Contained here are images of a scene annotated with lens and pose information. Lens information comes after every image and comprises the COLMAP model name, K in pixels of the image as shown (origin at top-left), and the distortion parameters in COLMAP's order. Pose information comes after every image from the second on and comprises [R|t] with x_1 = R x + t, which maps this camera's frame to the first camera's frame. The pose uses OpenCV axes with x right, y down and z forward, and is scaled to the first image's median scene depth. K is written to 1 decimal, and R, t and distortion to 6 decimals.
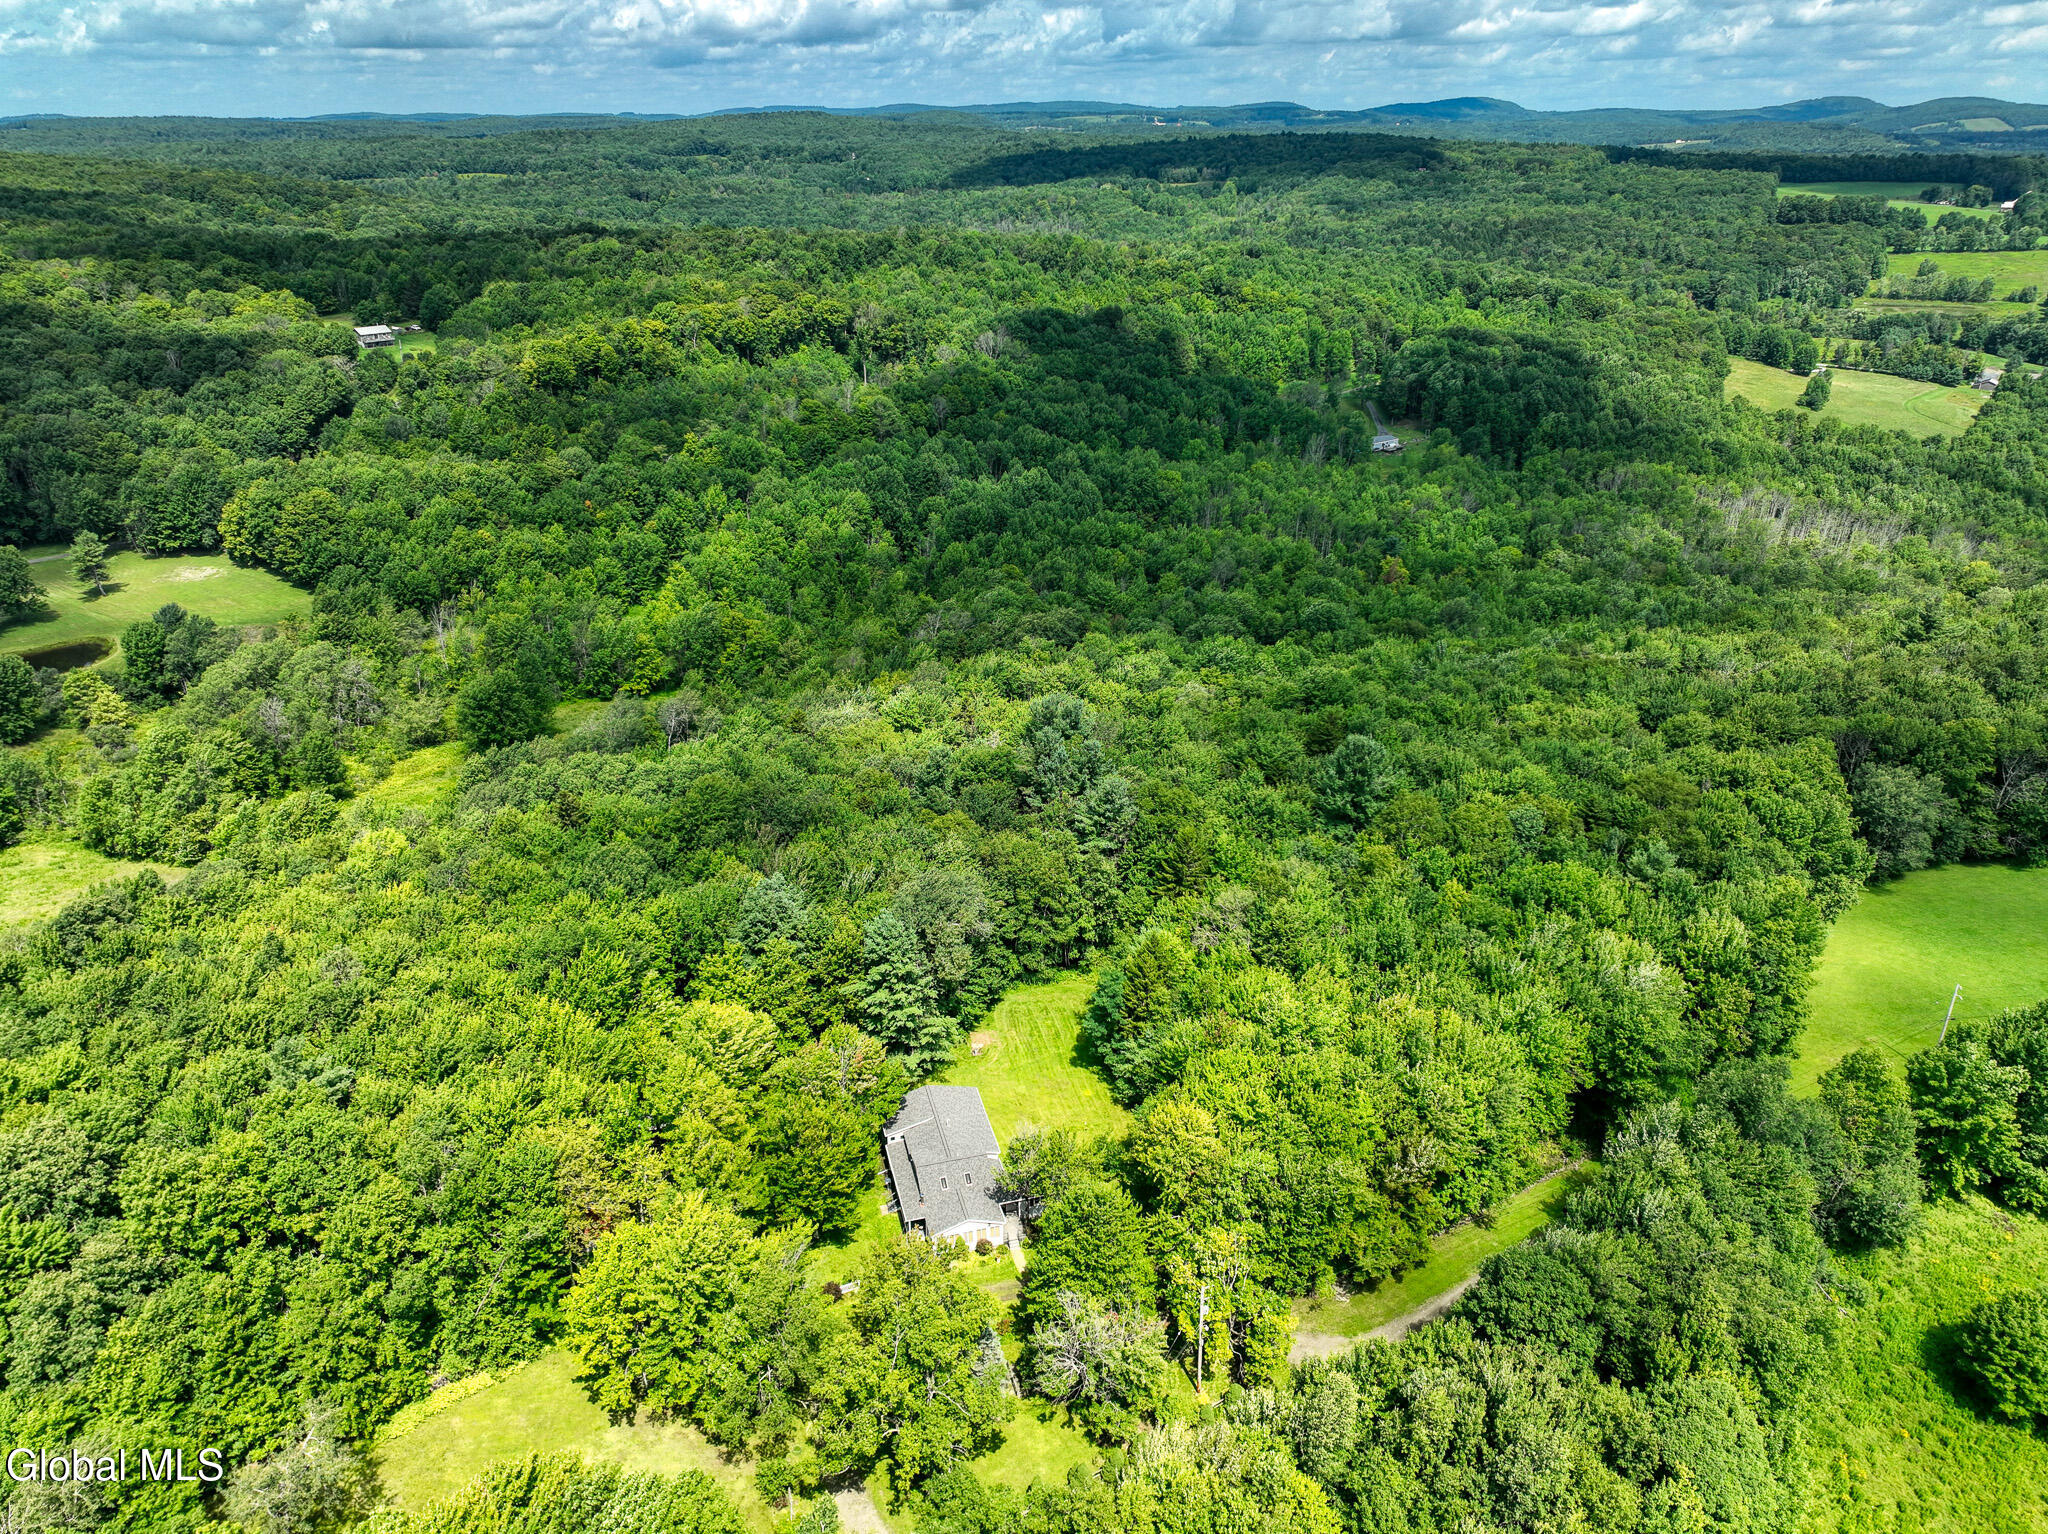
lens RADIAL K [[1434.2, 0, 1032.3], [0, 1434.2, 776.2], [0, 0, 1]] dist [-0.001623, 0.017500]
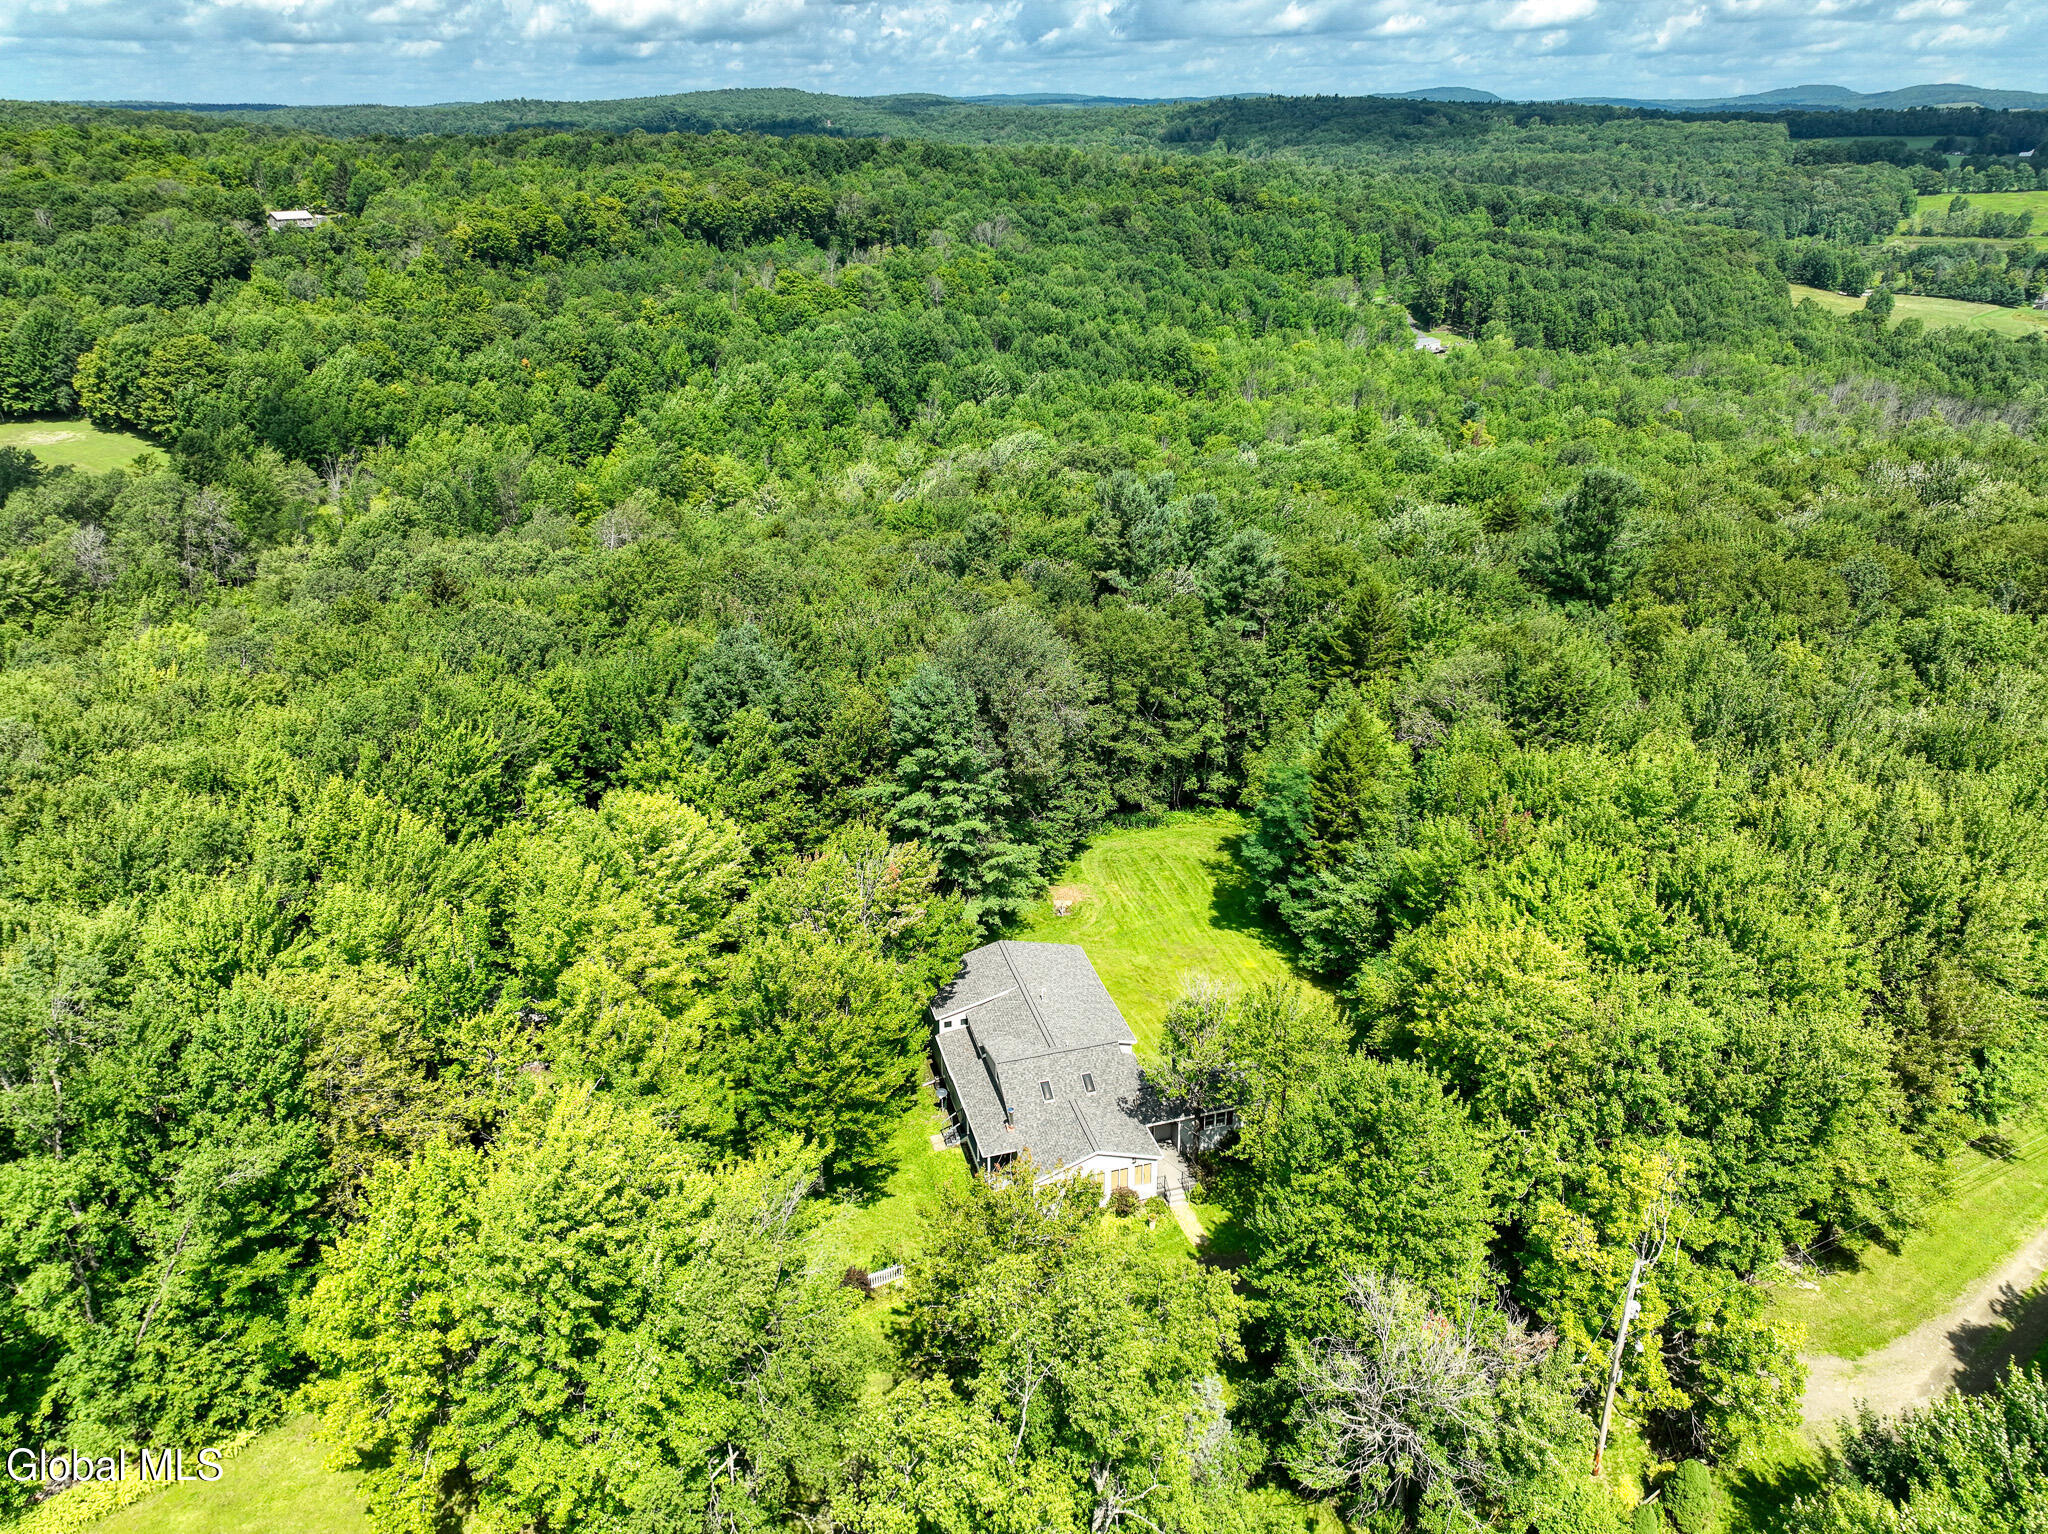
lens RADIAL K [[1434.2, 0, 1032.3], [0, 1434.2, 776.2], [0, 0, 1]] dist [-0.001623, 0.017500]
pose [[0.999861, -0.008732, 0.014227, -0.066100], [0.008733, 0.999962, 0.000038, 0.142700], [-0.014227, 0.000086, 0.999899, 0.388911]]
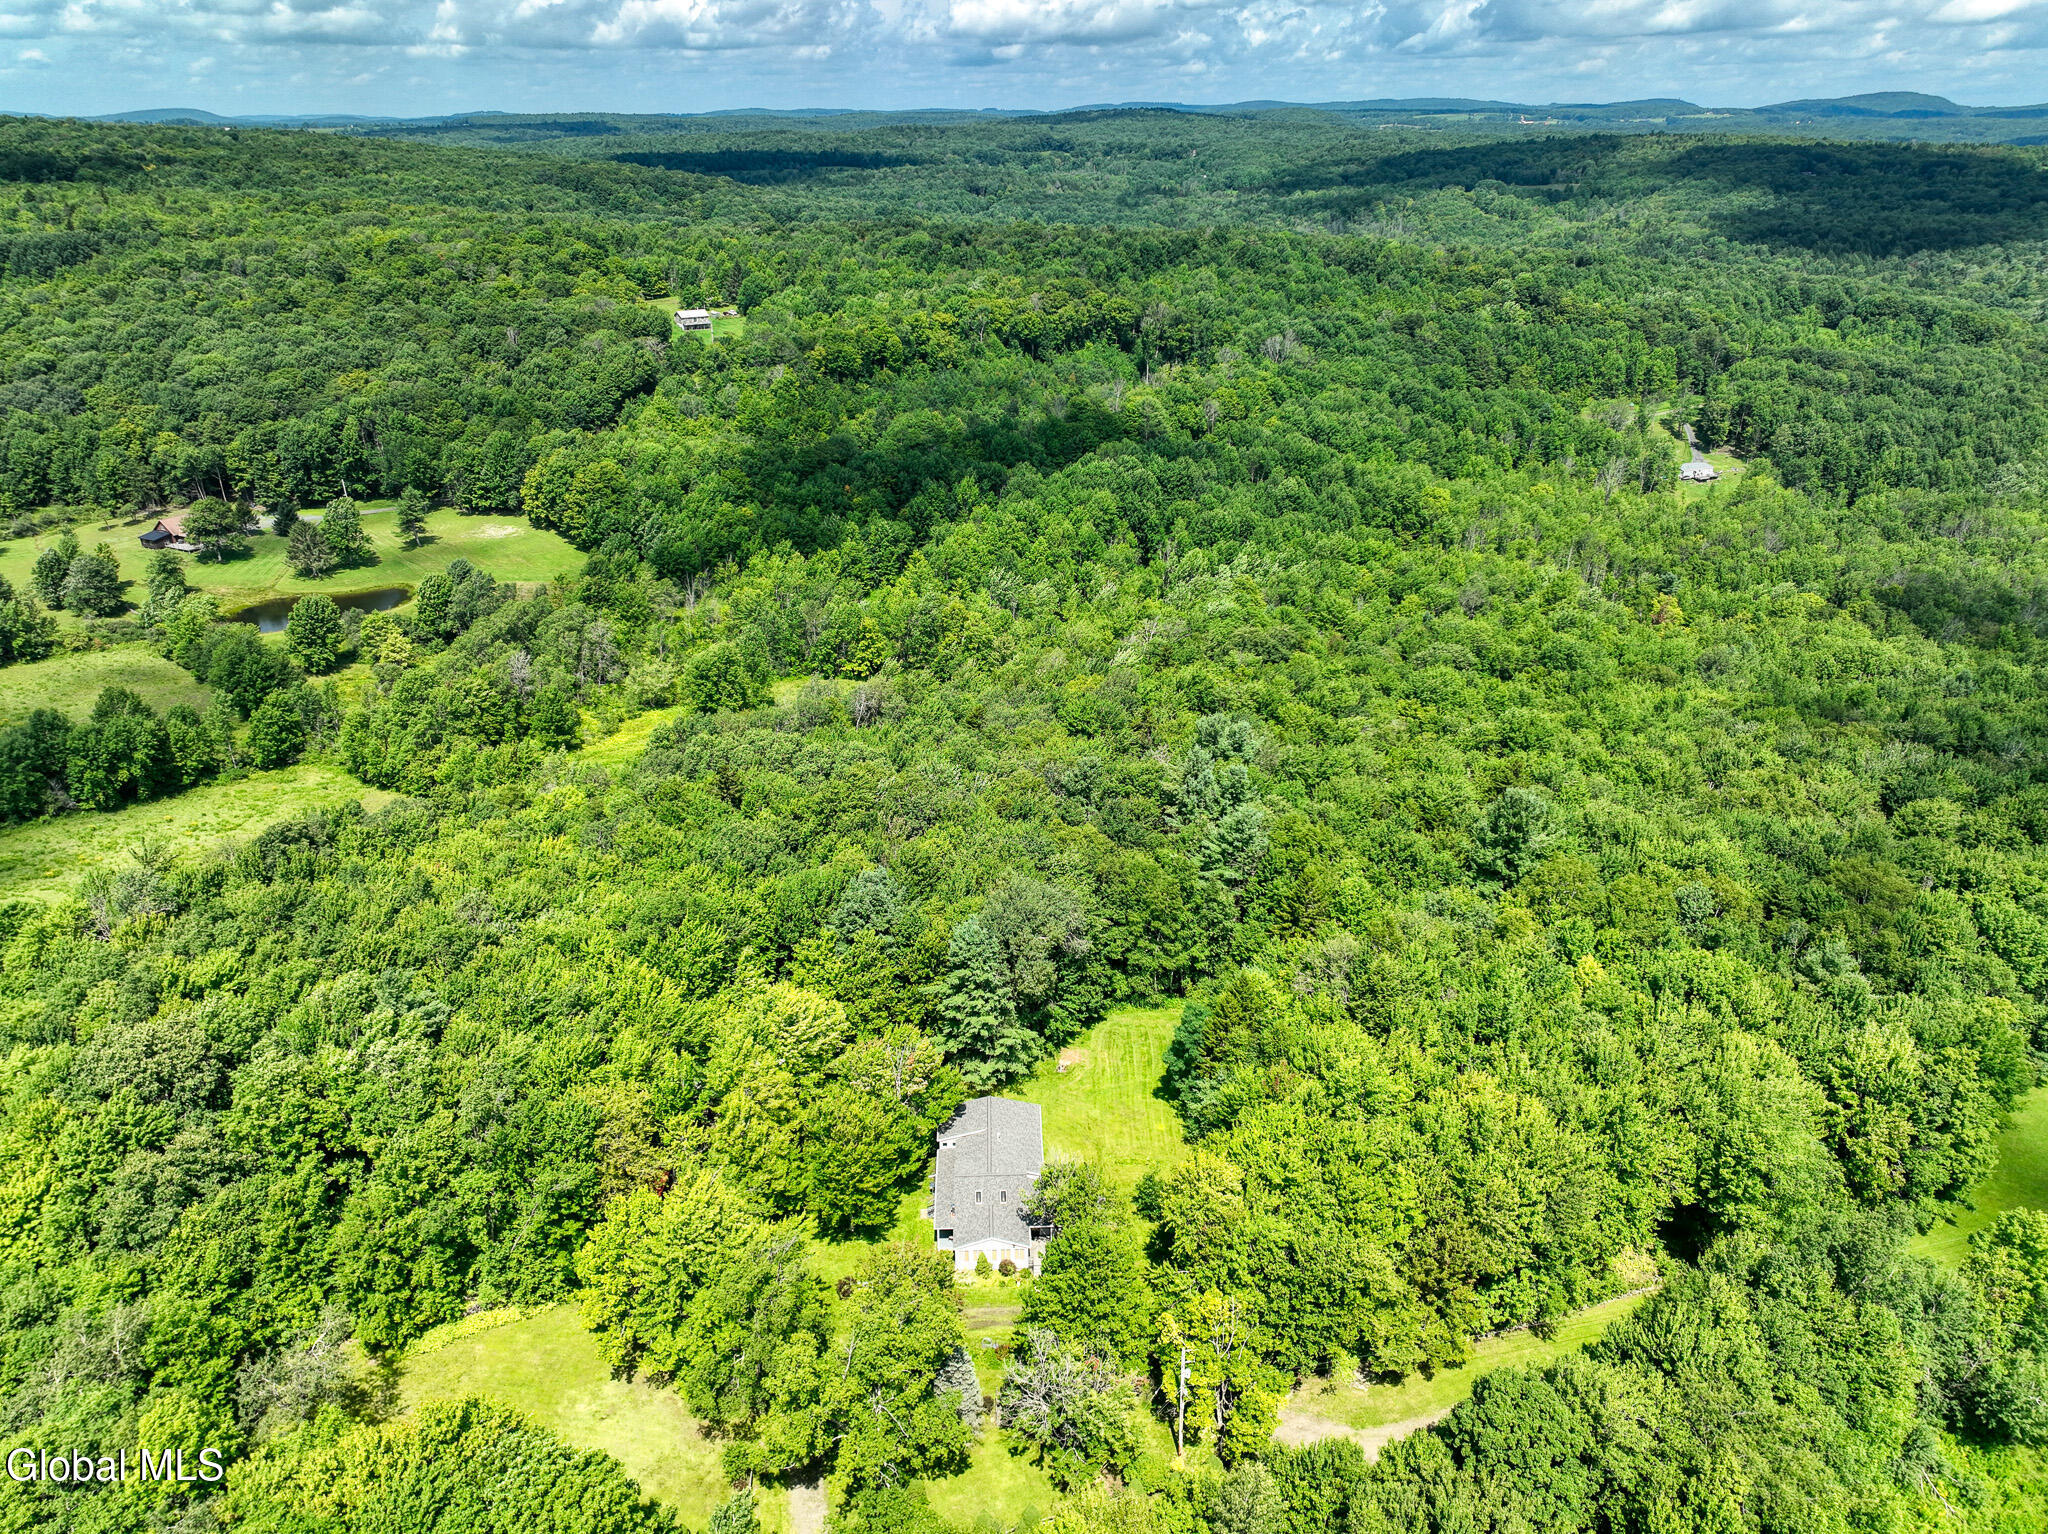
lens RADIAL K [[1434.2, 0, 1032.3], [0, 1434.2, 776.2], [0, 0, 1]] dist [-0.001623, 0.017500]
pose [[0.974527, 0.098366, -0.201548, 0.130666], [-0.097960, 0.995118, 0.012012, -0.020028], [0.201746, 0.008037, 0.979405, 0.026963]]
